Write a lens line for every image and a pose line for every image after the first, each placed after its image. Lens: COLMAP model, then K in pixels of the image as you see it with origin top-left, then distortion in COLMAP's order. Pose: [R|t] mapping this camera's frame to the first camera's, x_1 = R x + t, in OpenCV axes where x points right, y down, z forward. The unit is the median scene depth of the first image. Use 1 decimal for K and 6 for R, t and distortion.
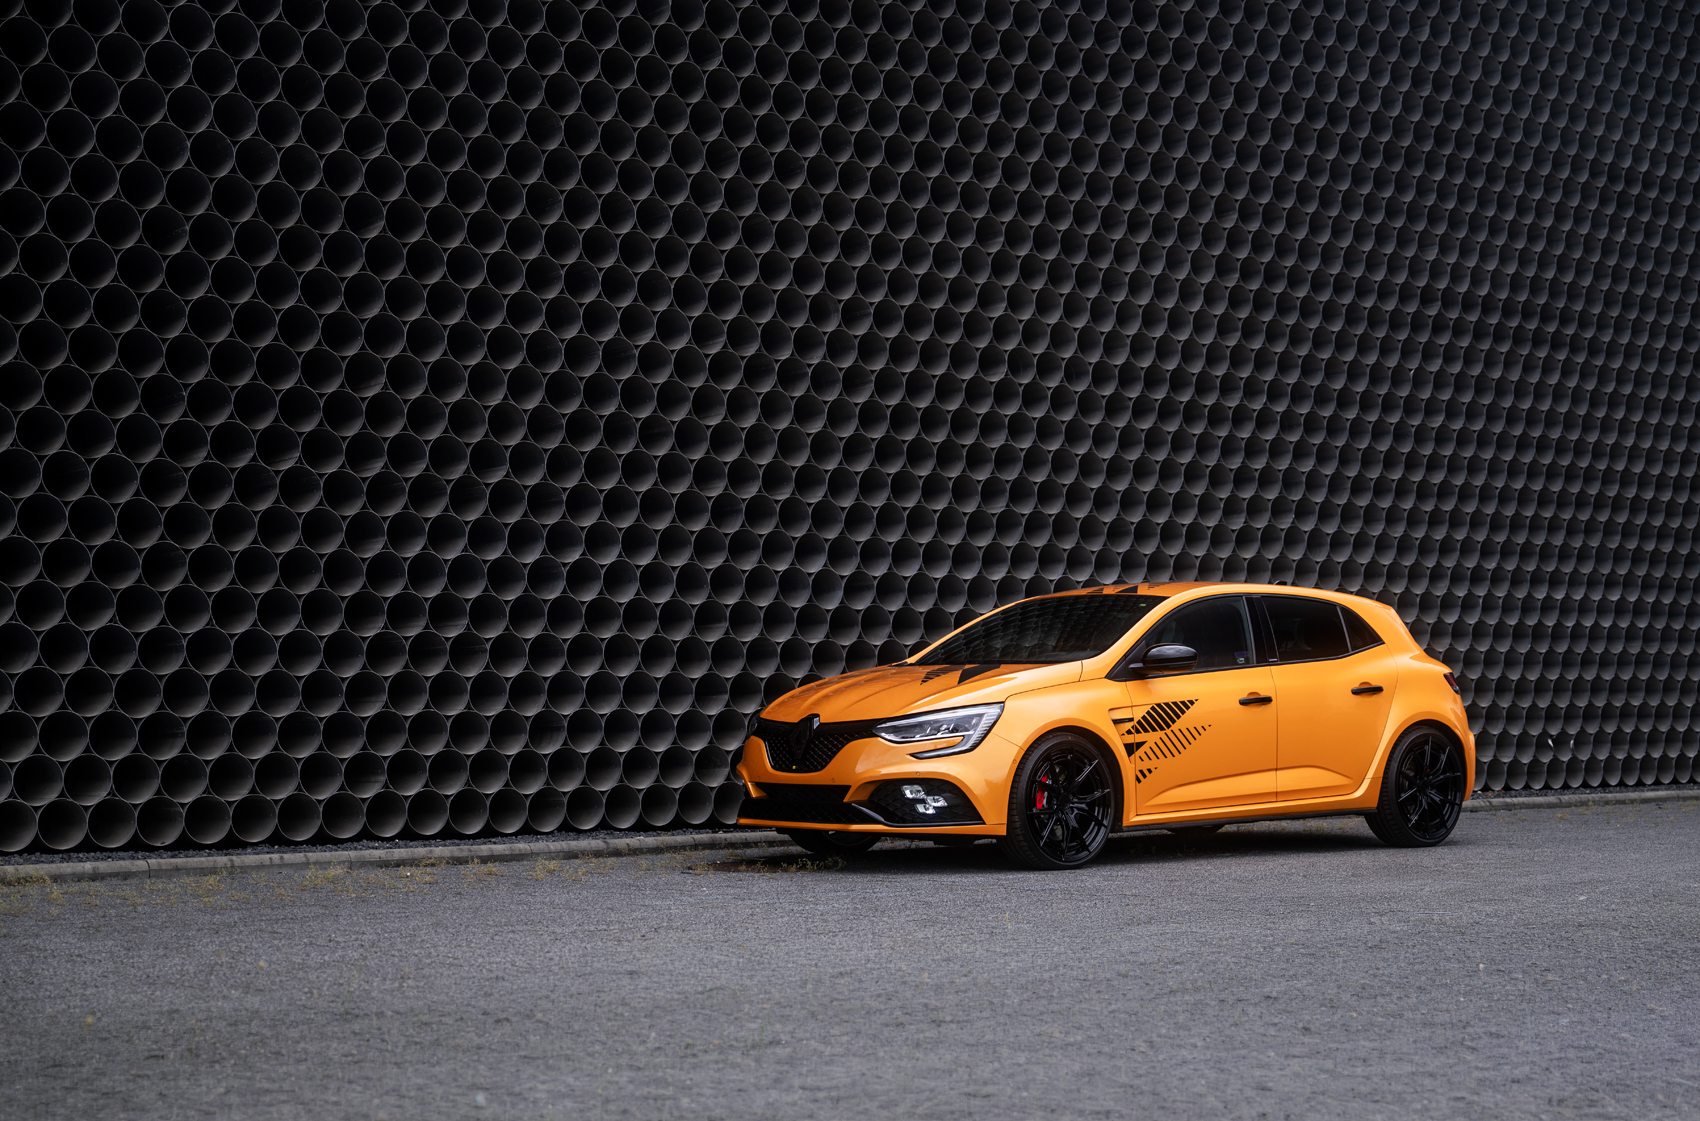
lens RADIAL K [[2349.2, 0, 850.0], [0, 2349.2, 560.5], [0, 0, 1]] dist [-0.017185, -0.045065]
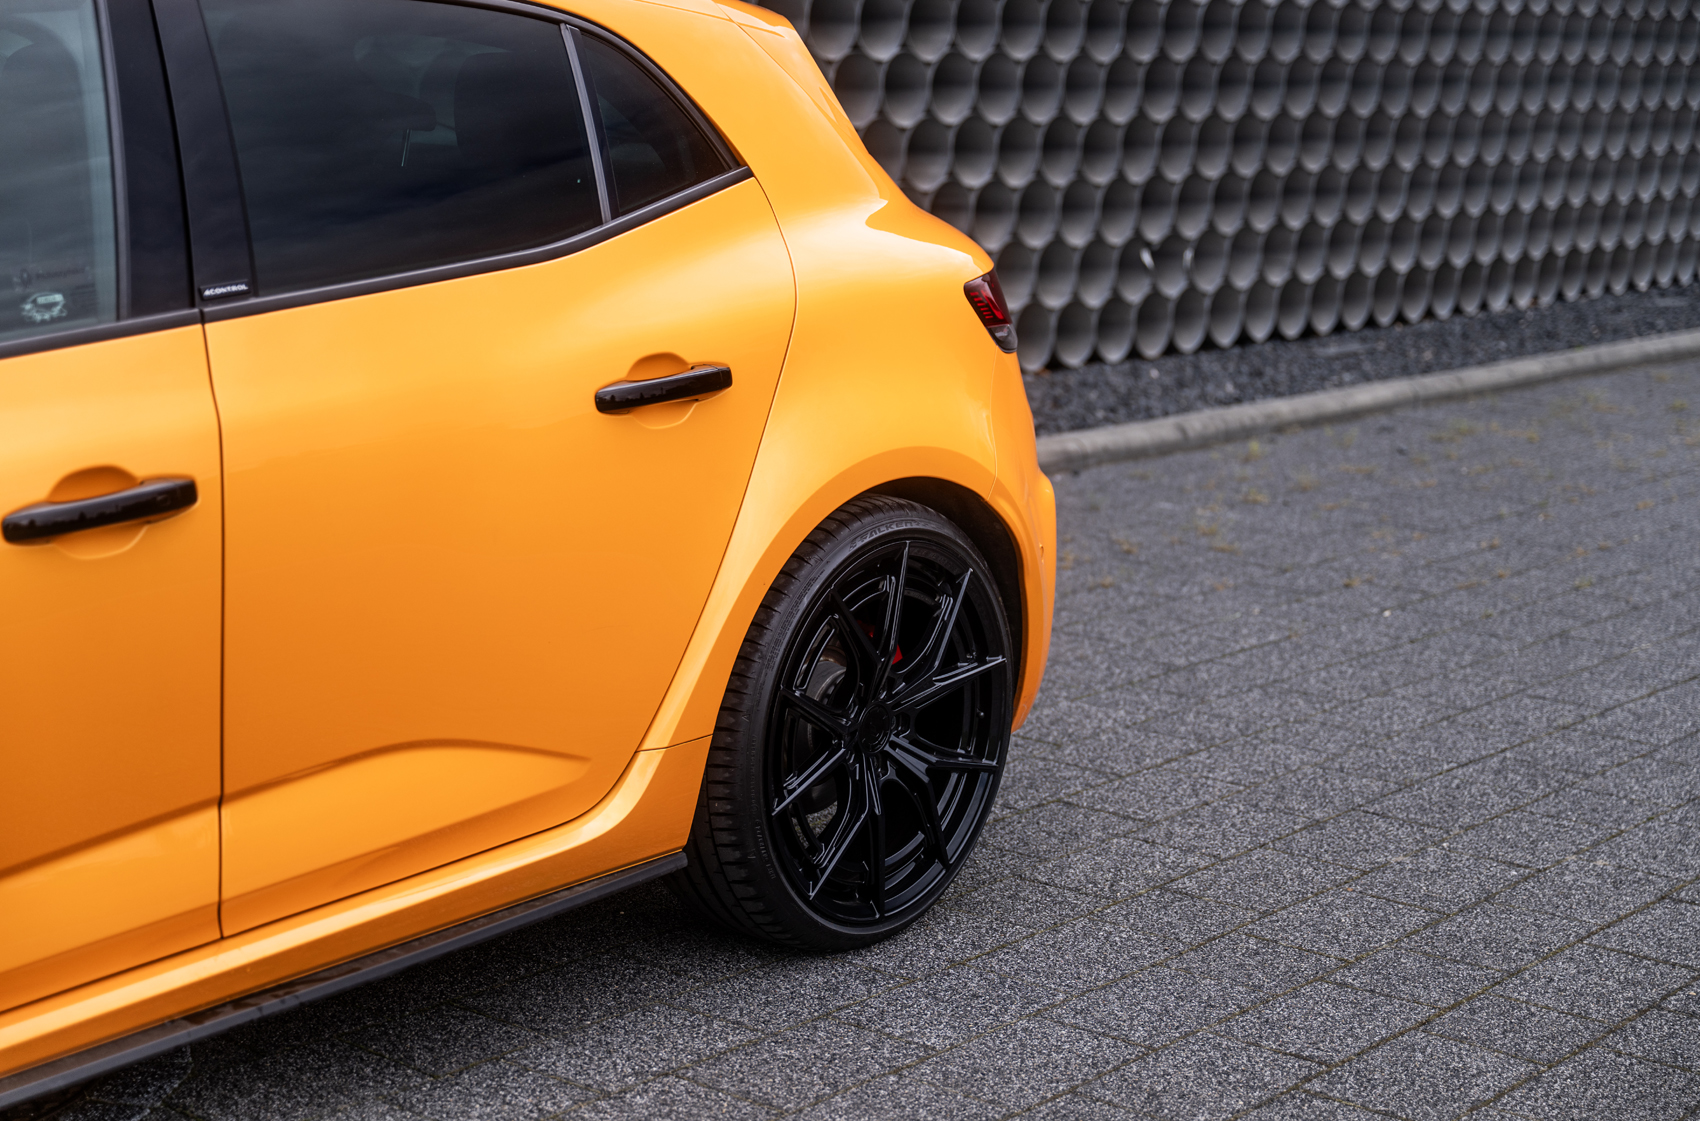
lens RADIAL K [[2951.8, 0, 850.0], [0, 2951.8, 560.5], [0, 0, 1]] dist [0.014891, -0.018169]
pose [[0.973432, -0.009748, 0.228769, 0.182814], [-0.046358, 0.970013, 0.238590, -0.001341], [-0.224235, -0.242857, 0.943790, 0.760365]]
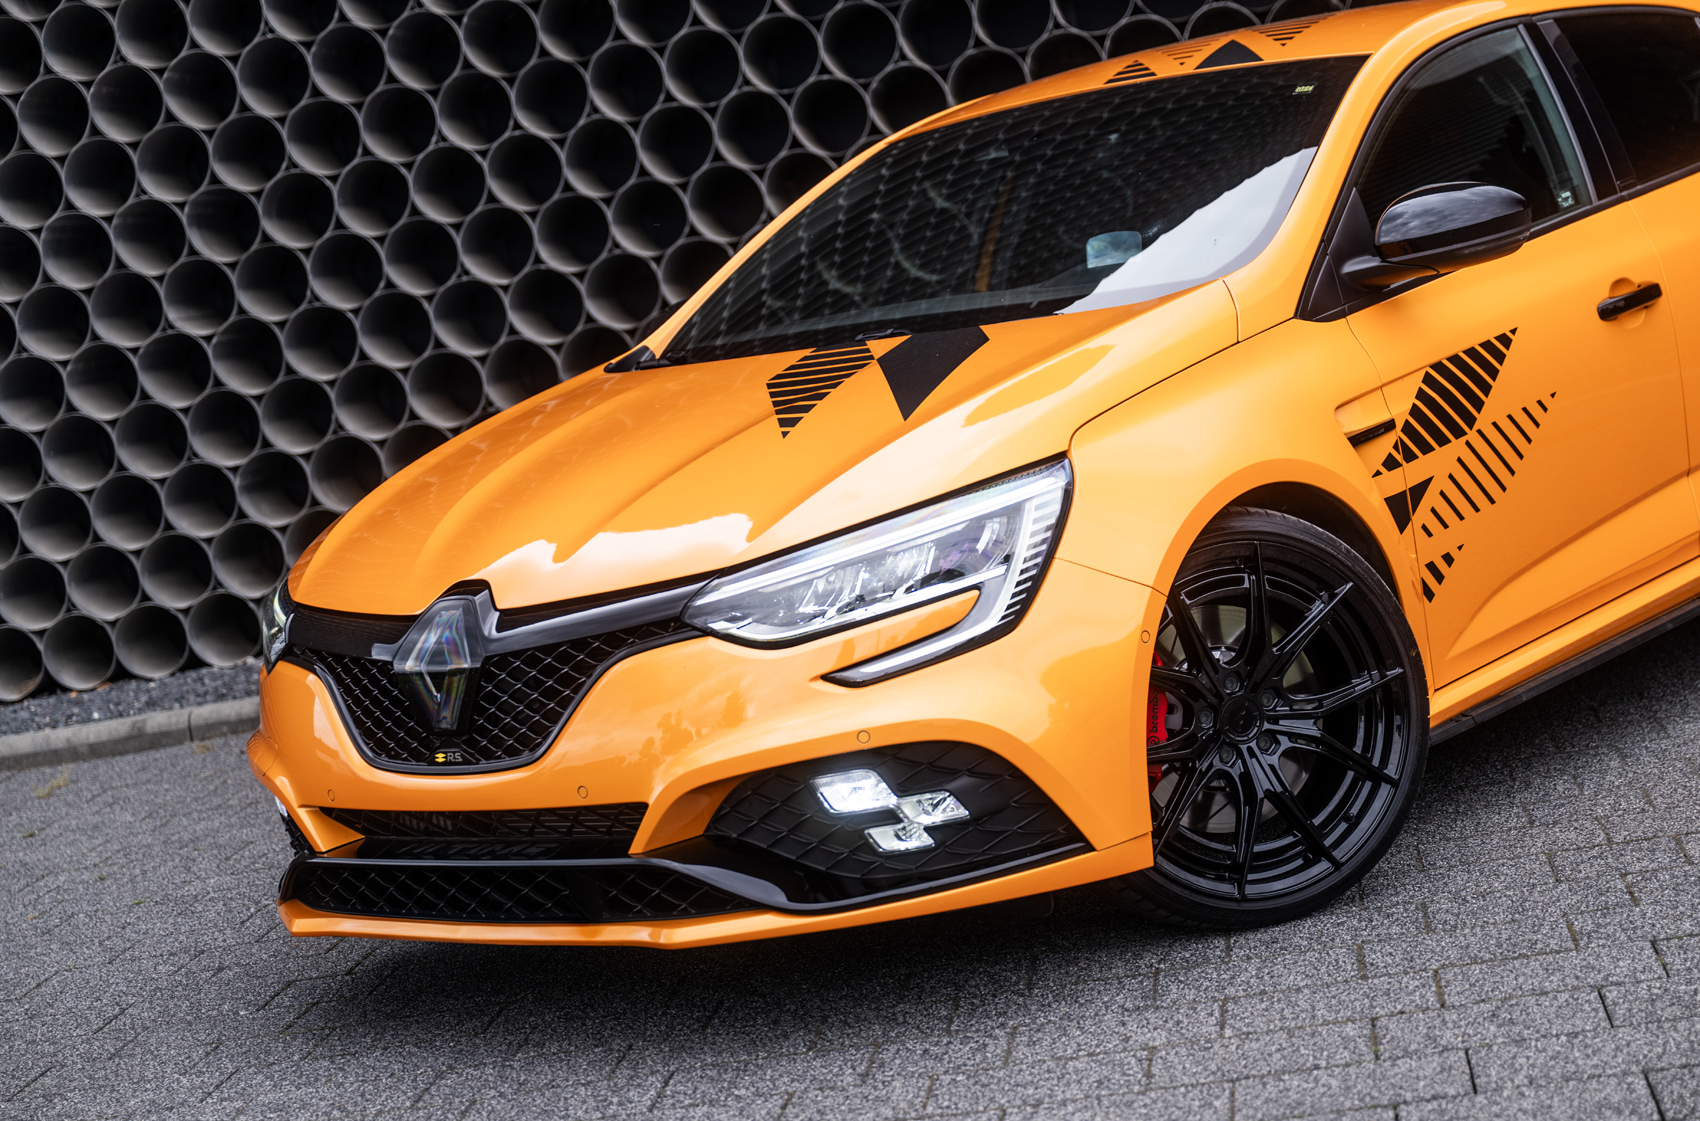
lens RADIAL K [[3140.4, 0, 850.0], [0, 3140.4, 560.5], [0, 0, 1]] dist [0.000598, -0.053387]
pose [[0.970023, -0.181371, 0.161740, -0.033008], [0.154876, 0.974282, 0.163673, 0.000014], [-0.187266, -0.133717, 0.973166, 0.556481]]
